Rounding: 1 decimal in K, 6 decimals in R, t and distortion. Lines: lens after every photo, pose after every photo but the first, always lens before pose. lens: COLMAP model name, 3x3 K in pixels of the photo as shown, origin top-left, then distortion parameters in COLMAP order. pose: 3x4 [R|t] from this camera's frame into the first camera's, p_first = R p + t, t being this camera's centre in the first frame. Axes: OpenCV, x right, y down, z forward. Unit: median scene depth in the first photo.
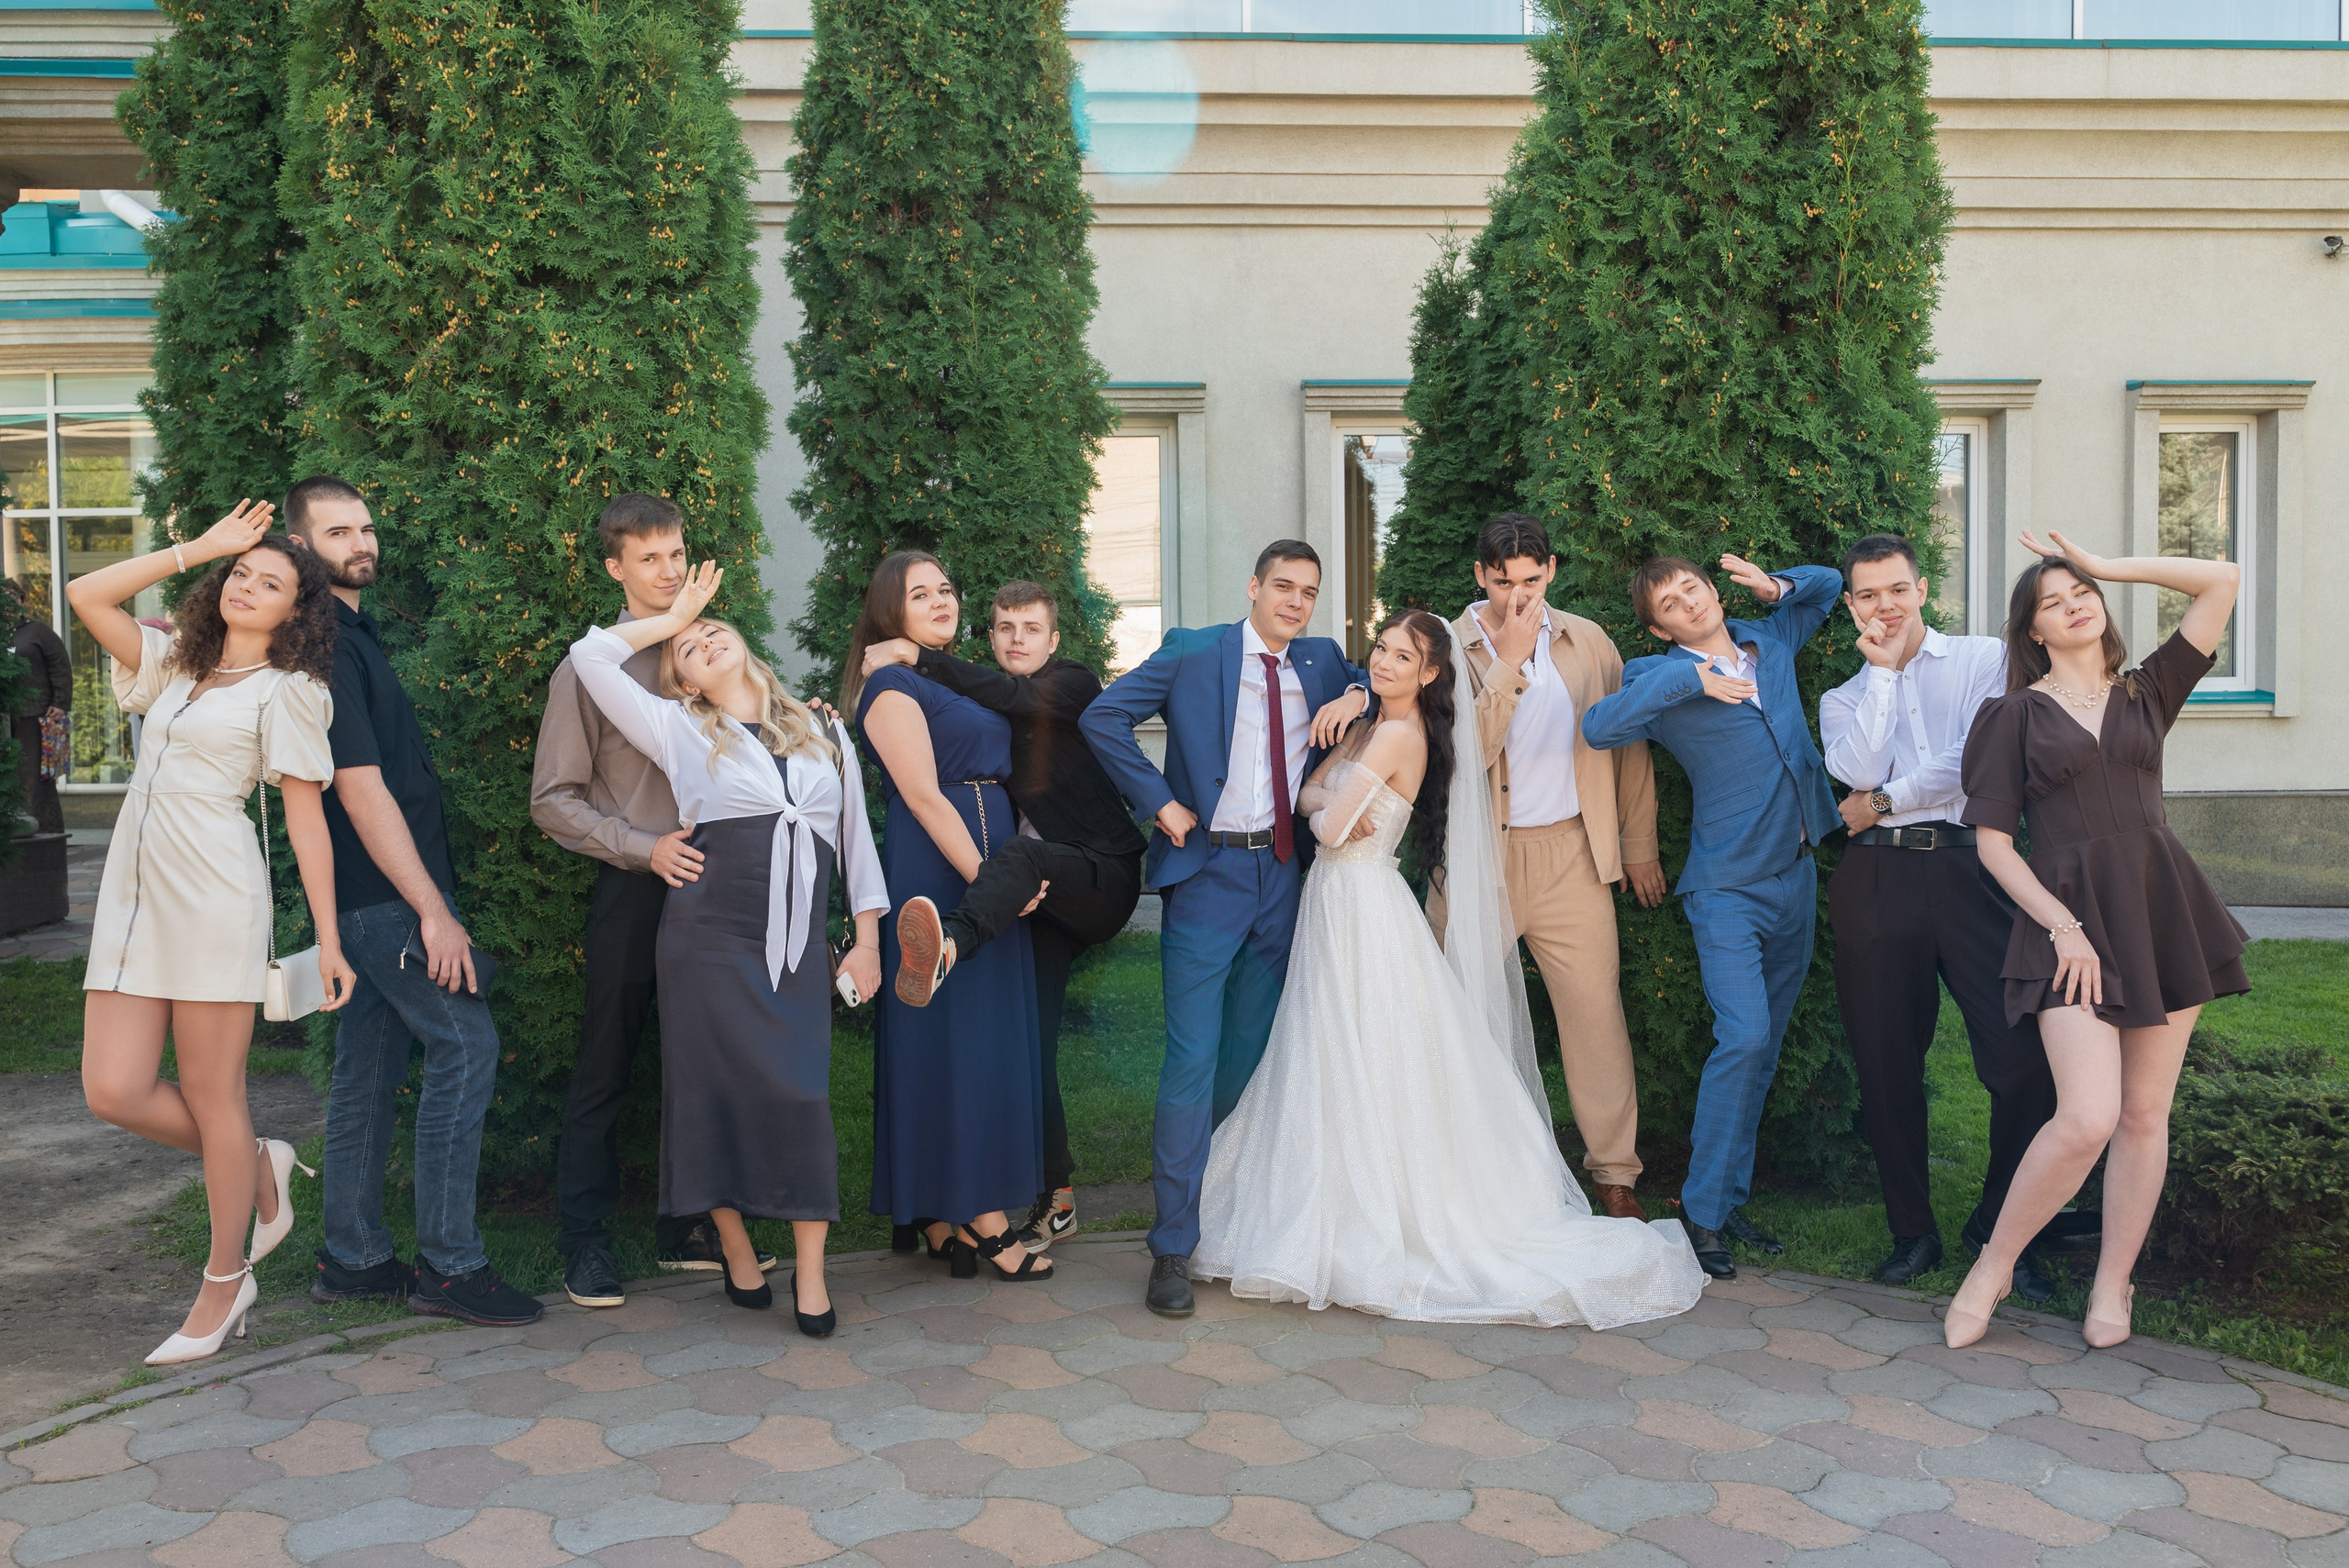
lens RADIAL K [[1969.8, 0, 1168.7], [0, 1969.8, 797.4], [0, 0, 1]] dist [-0.006253, 0.010599]
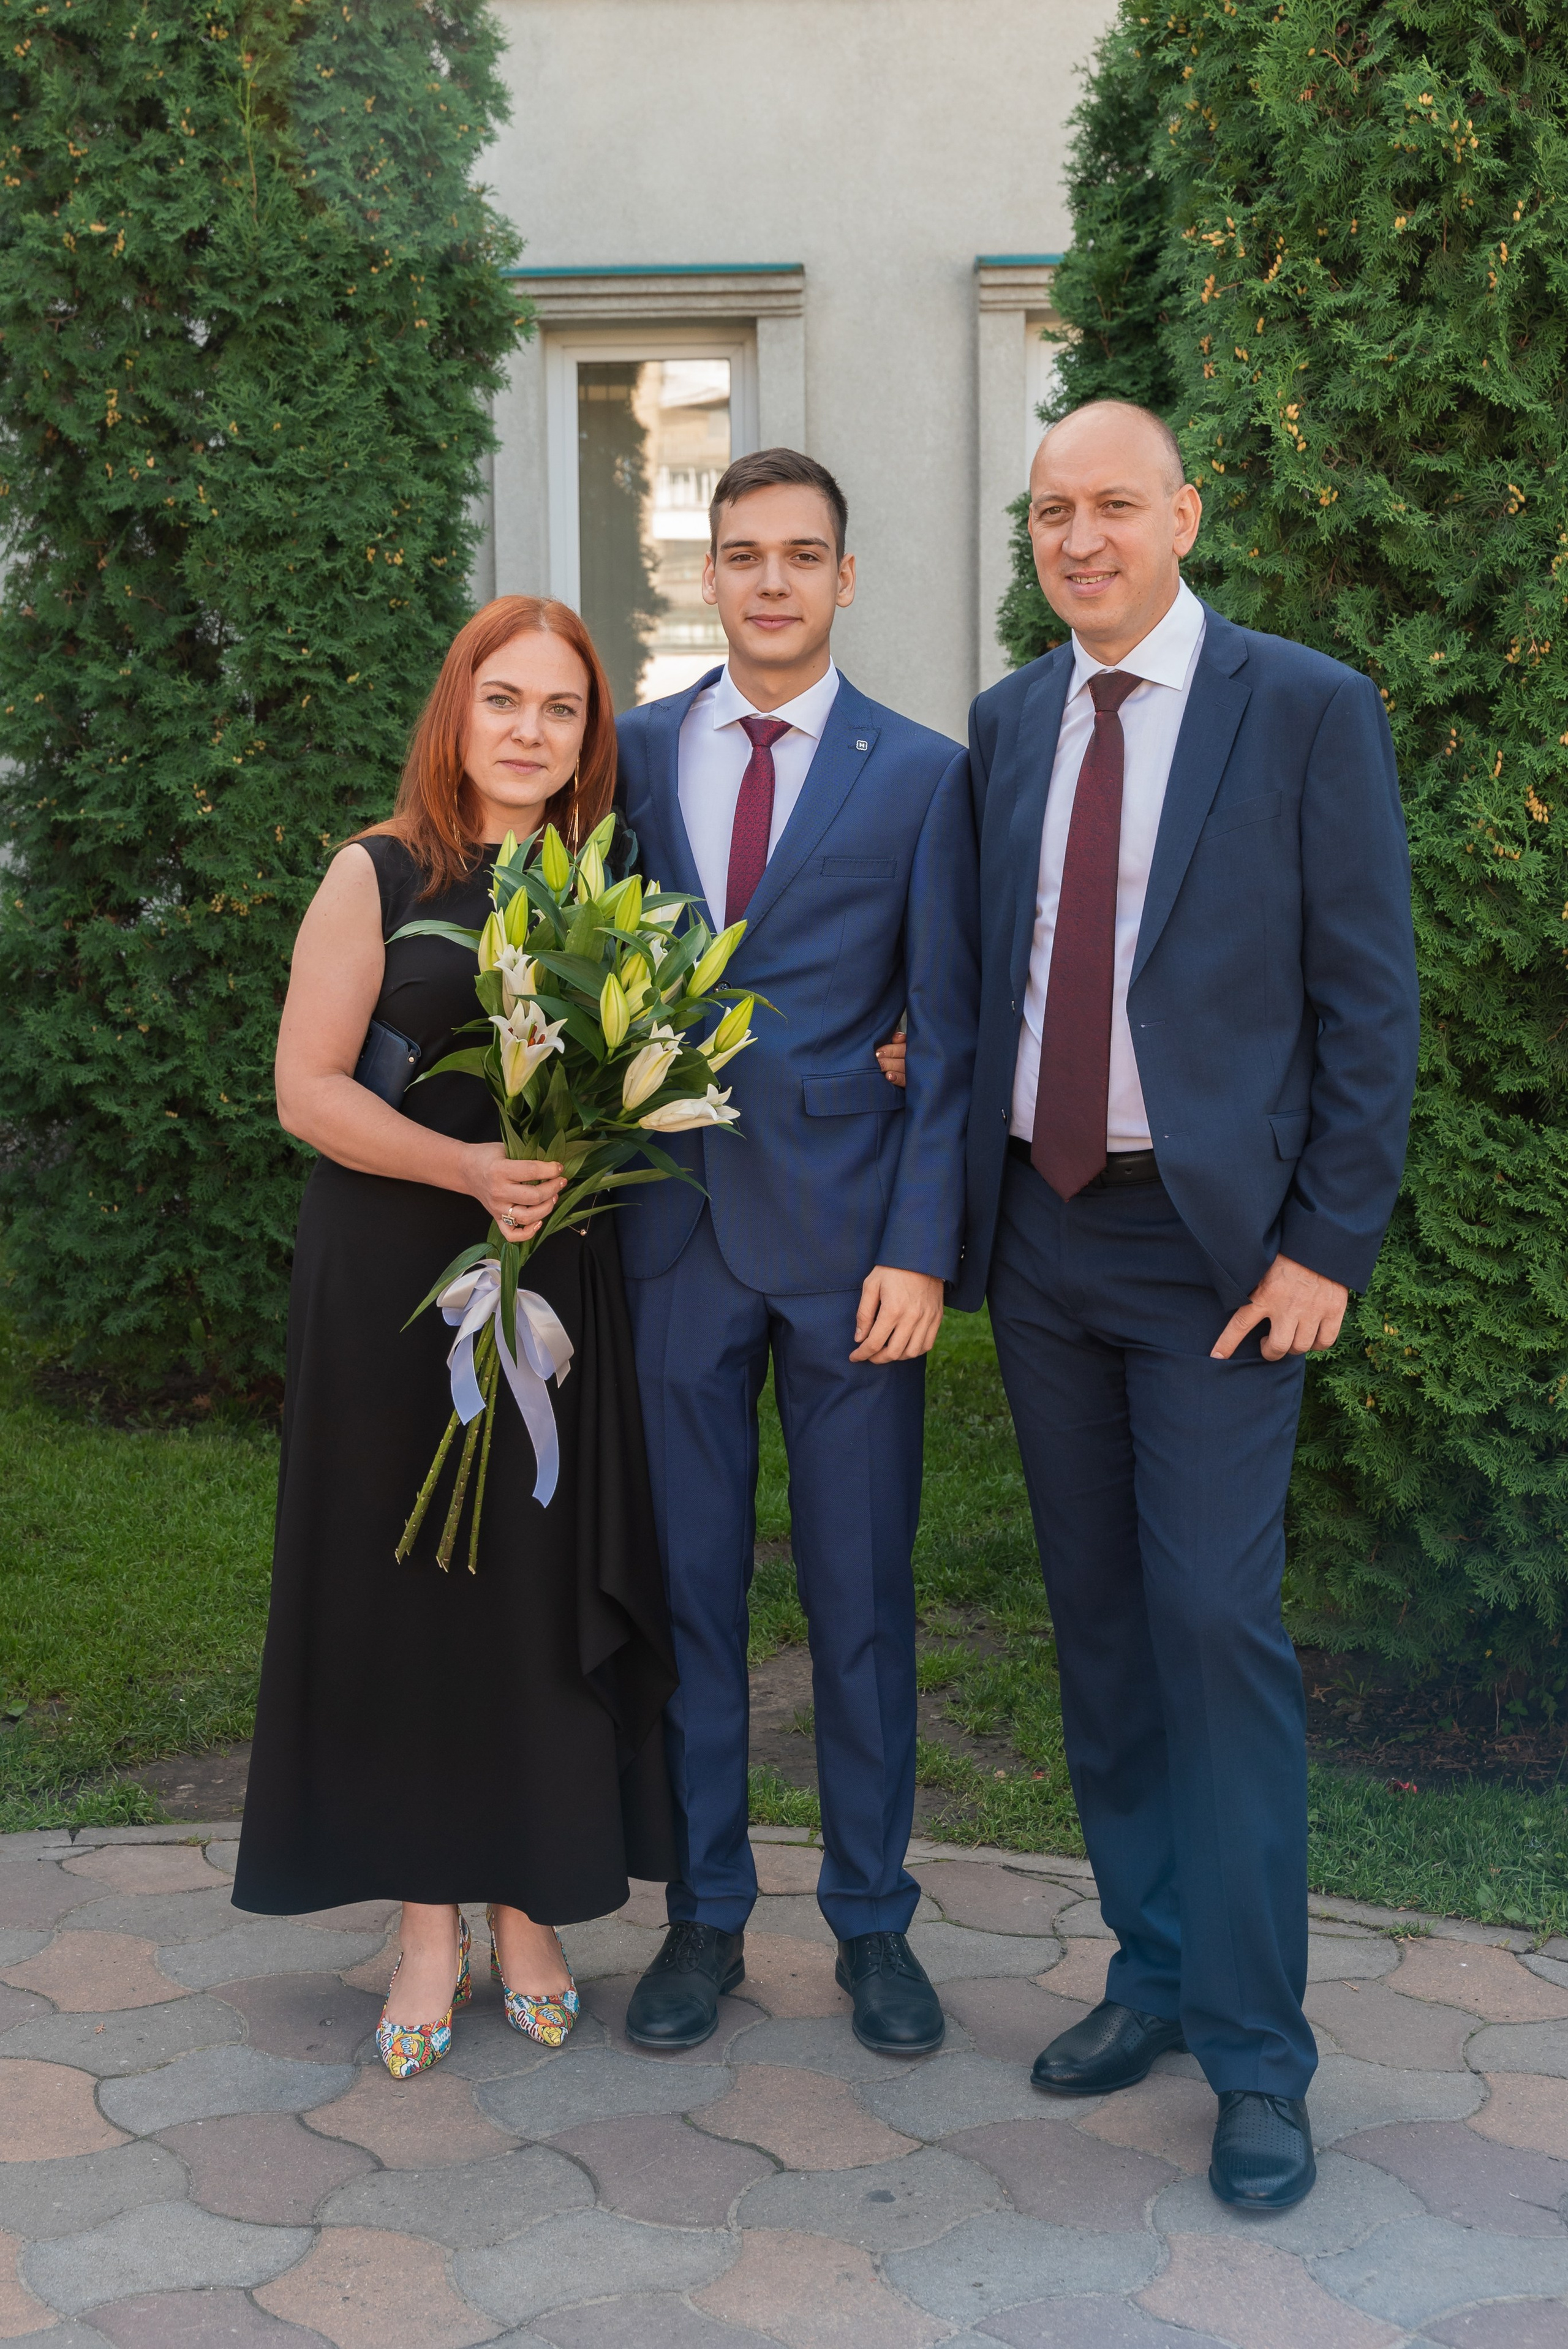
lens RADIAL K [[3173.1, 0, 651.7], [0, 3173.1, 1132.8], [0, 0, 1]] dist [-0.010738, 0.027915]
pose [[0.995760, 0.008619, -0.091589, 0.099883], [-0.003633, 0.998509, 0.054470, -0.012768], [0.091922, -0.053906, 0.994306, 0.105270]]
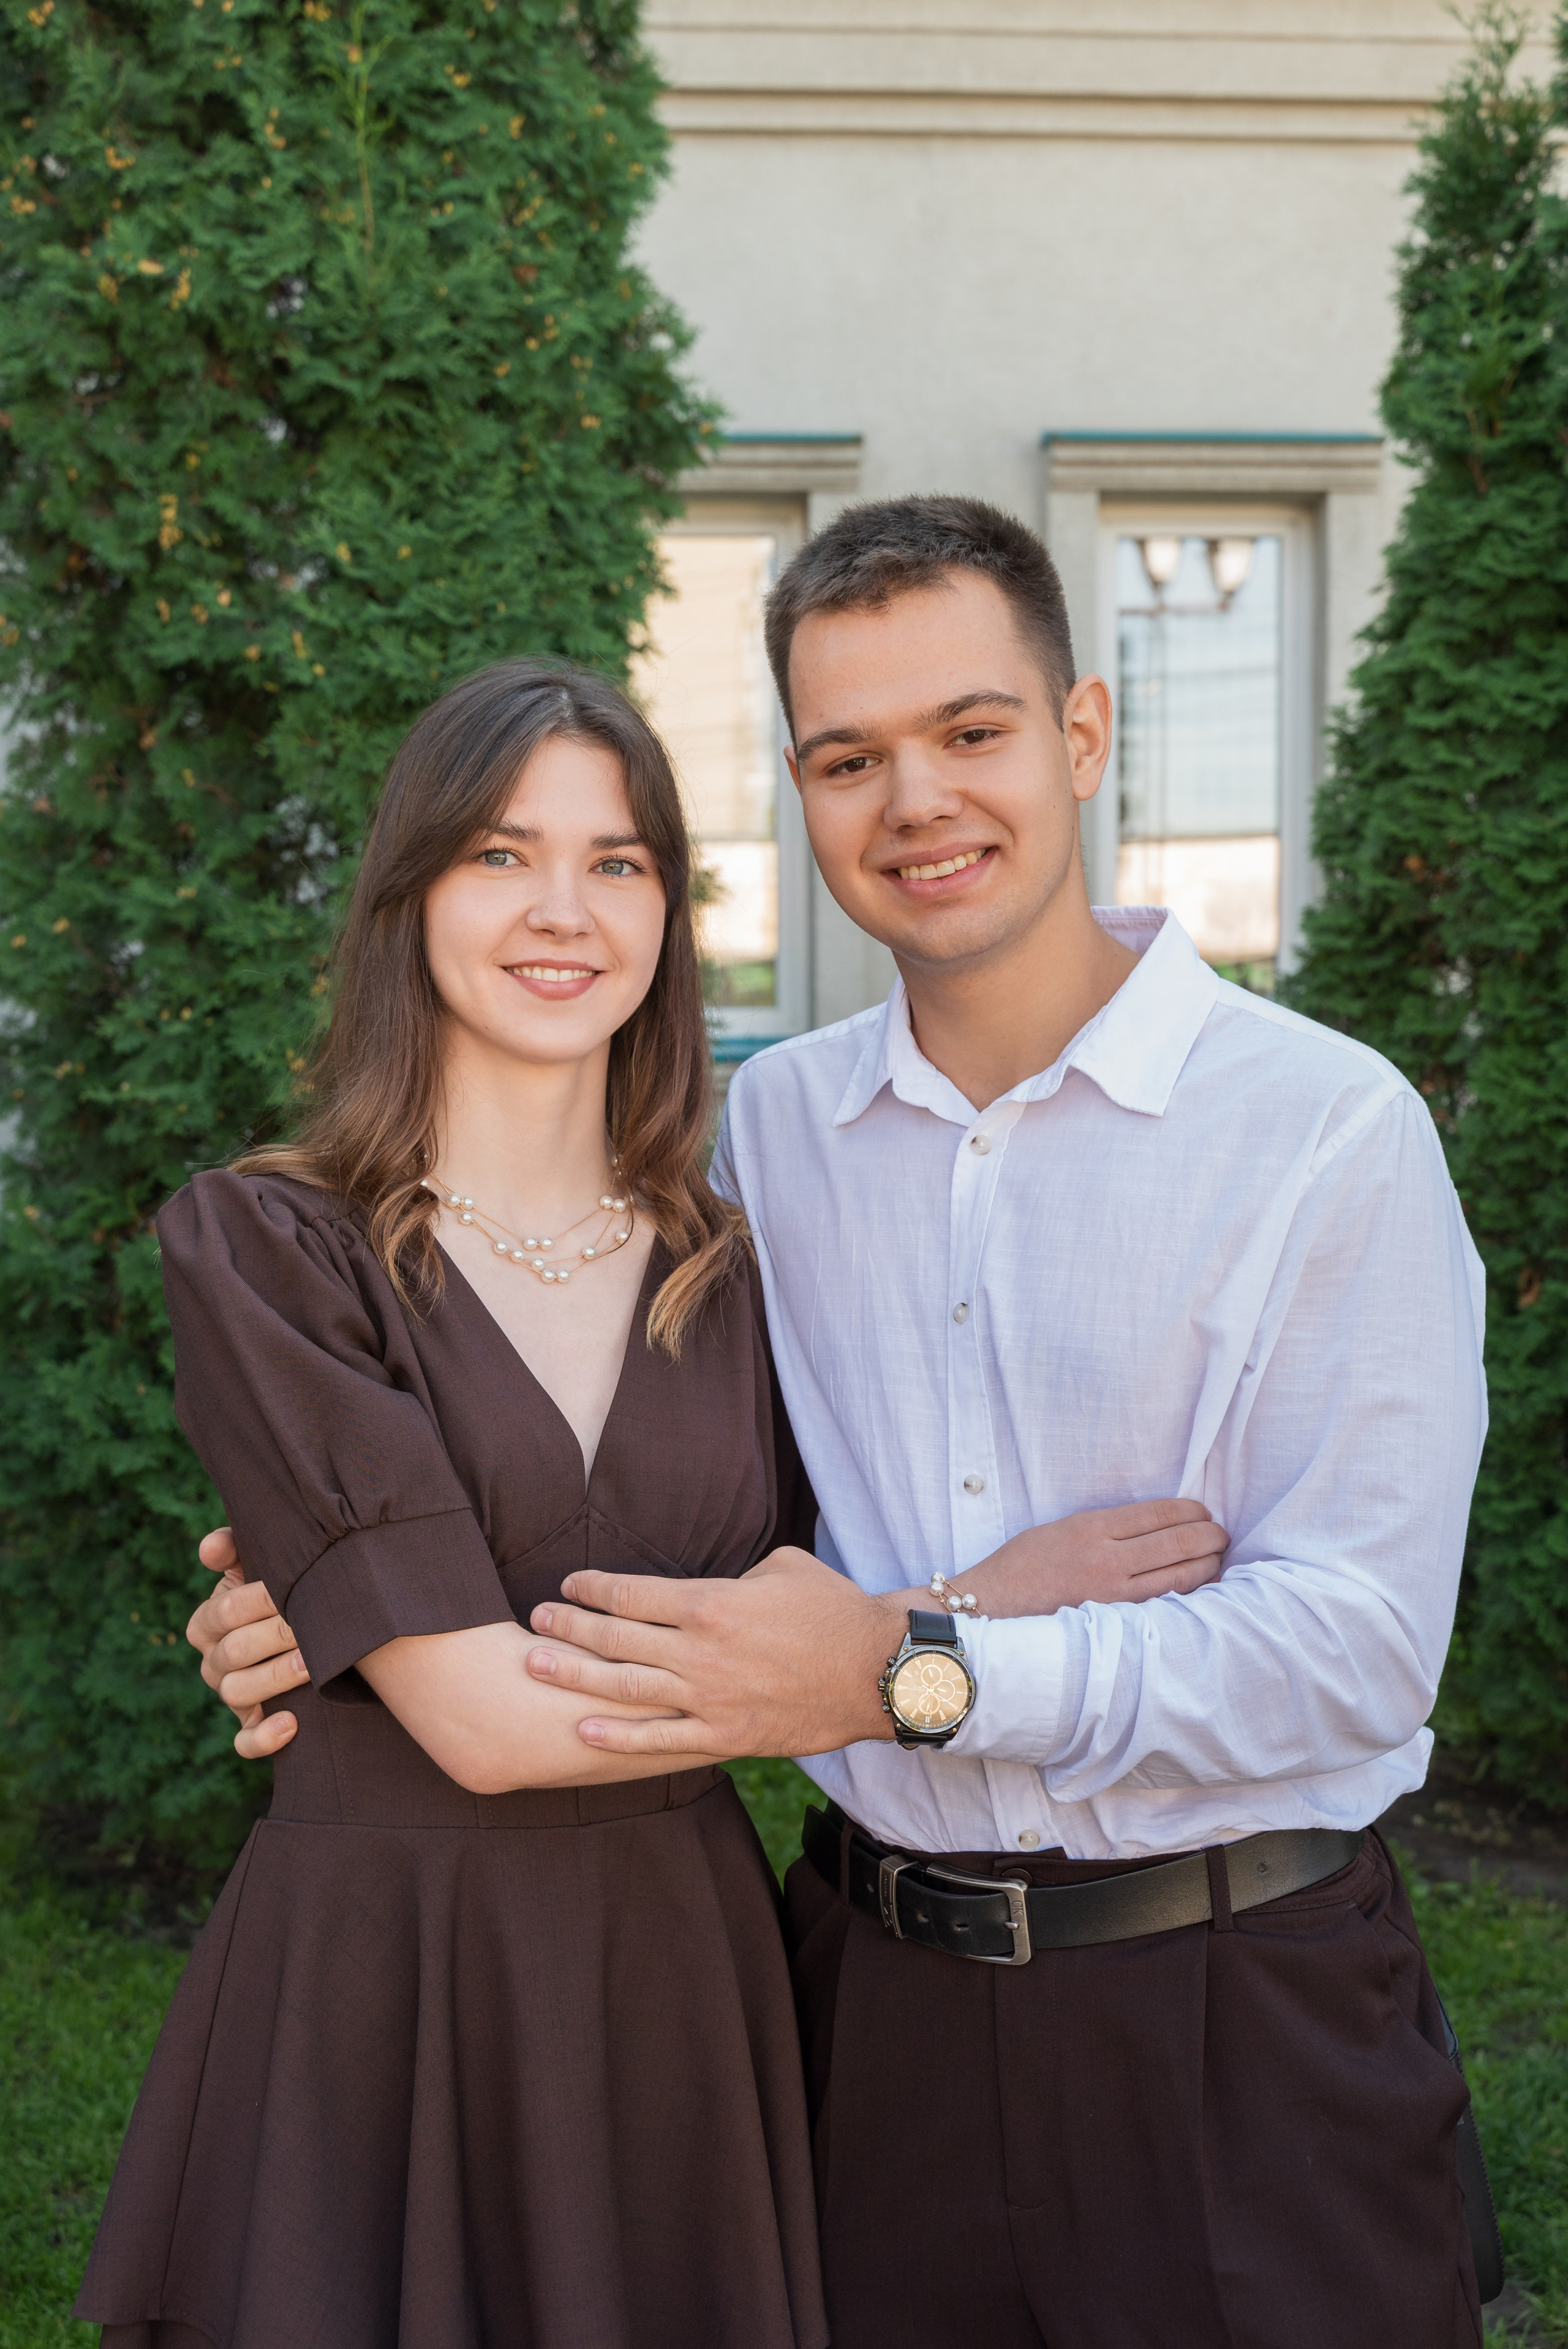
lens RADIAL K [[2672.6, 0, 764.4], [0, 2672.6, 1184.3], [0, 0, 1]] dist [-0.002694, 0.011427]
pose [[0.999961, 0.003213, 0.008260, -0.021378], [-0.003484, 0.999452, 0.032931, -0.053377], [-0.008150, -0.032958, 0.999424, 0.454579]]
